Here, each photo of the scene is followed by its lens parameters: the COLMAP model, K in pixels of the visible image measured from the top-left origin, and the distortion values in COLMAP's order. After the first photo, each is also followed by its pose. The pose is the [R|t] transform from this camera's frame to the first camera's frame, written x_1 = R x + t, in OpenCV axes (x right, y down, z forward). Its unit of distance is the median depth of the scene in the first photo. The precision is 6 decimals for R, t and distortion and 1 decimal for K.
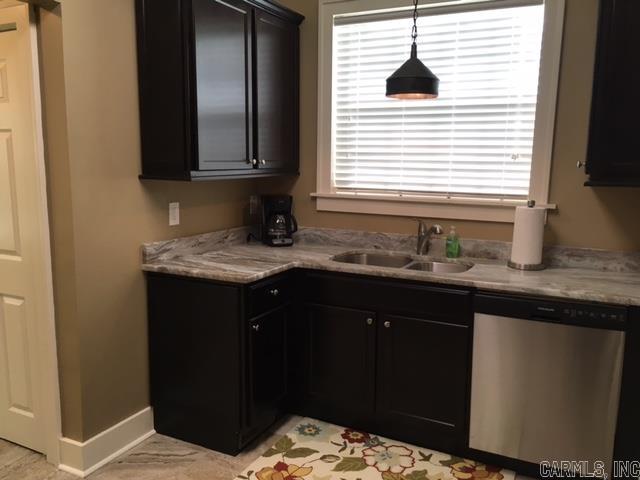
lens RADIAL K [[547.9, 0, 319.9], [0, 547.9, 241.9], [0, 0, 1]] dist [0.056104, -0.050402]
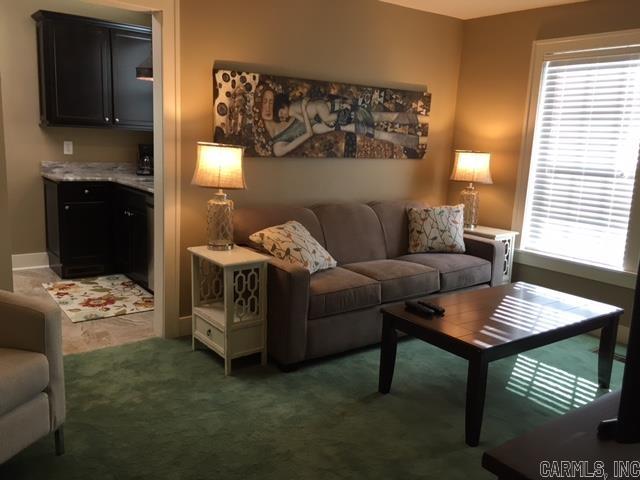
lens RADIAL K [[547.9, 0, 320.5], [0, 547.9, 235.4], [0, 0, 1]] dist [0.056104, -0.050402]
pose [[0.903687, 0.109931, -0.413843, 1.302876], [-0.104689, 0.993875, 0.035405, 0.085497], [0.415200, 0.011330, 0.909660, -0.299286]]
